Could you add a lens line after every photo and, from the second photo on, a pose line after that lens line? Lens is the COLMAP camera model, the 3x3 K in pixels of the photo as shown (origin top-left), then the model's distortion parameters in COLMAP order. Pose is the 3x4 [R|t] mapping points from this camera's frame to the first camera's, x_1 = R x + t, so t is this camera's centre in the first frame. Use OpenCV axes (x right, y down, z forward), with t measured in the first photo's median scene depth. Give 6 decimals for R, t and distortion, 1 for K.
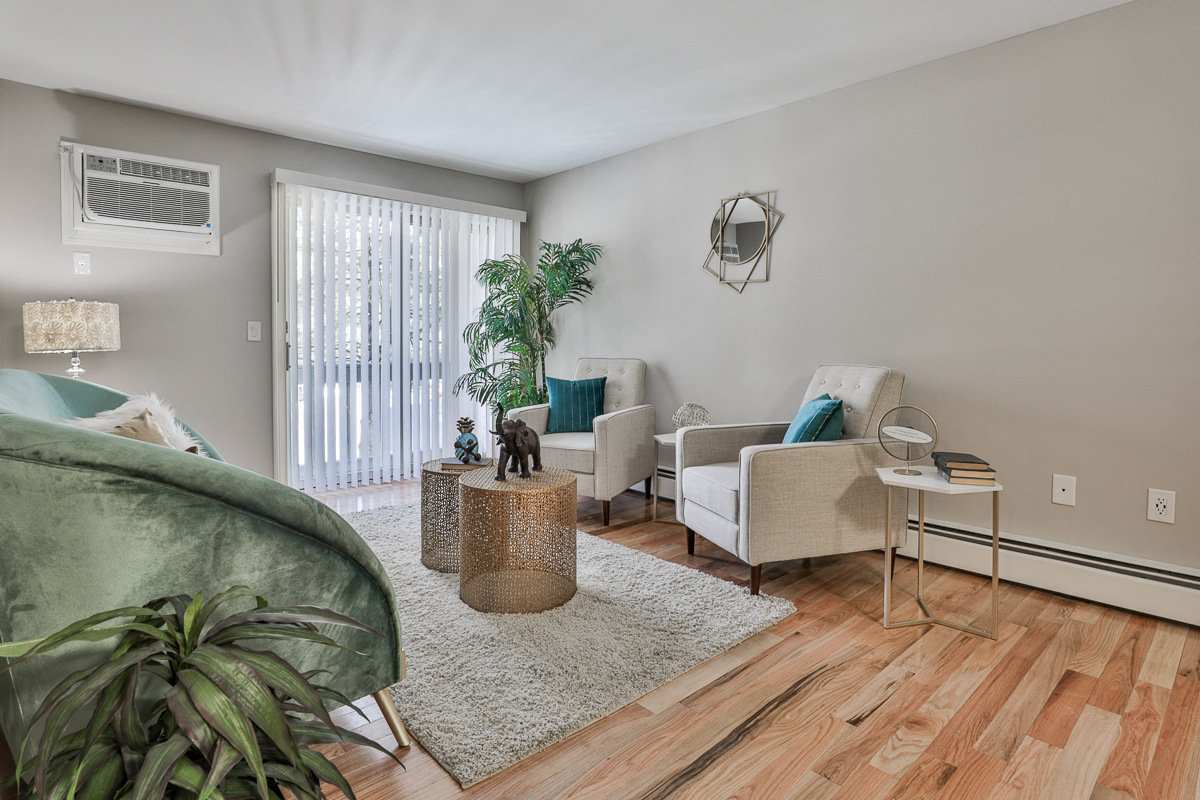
lens RADIAL K [[631.7, 0, 564.5], [0, 631.7, 347.8], [0, 0, 1]] dist [-0.042155, 0.009258]
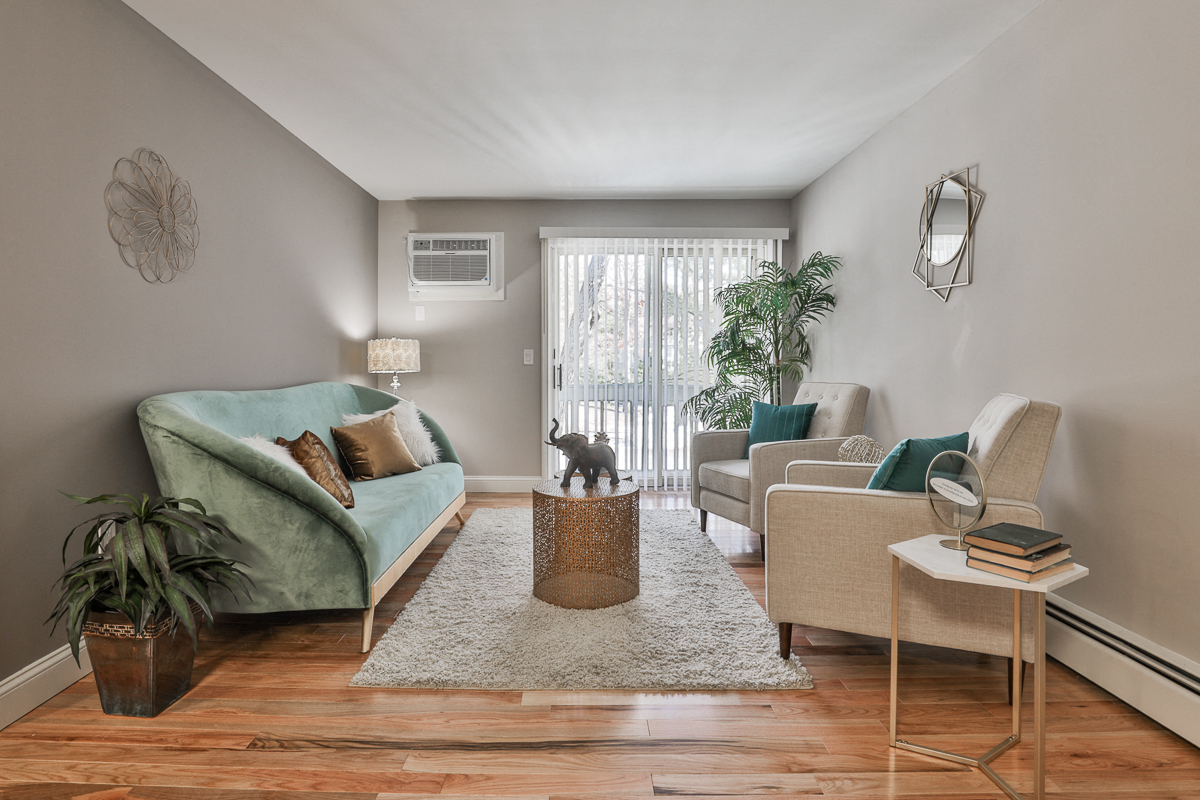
lens RADIAL K [[622.5, 0, 571.1], [0, 622.5, 369.1], [0, 0, 1]] dist [-0.029295, 0.006303]
pose [[0.747897, 0.000417, -0.663815, 0.481993], [-0.004268, 0.999982, -0.004181, 0.002503], [0.663801, 0.005960, 0.747885, 0.126724]]
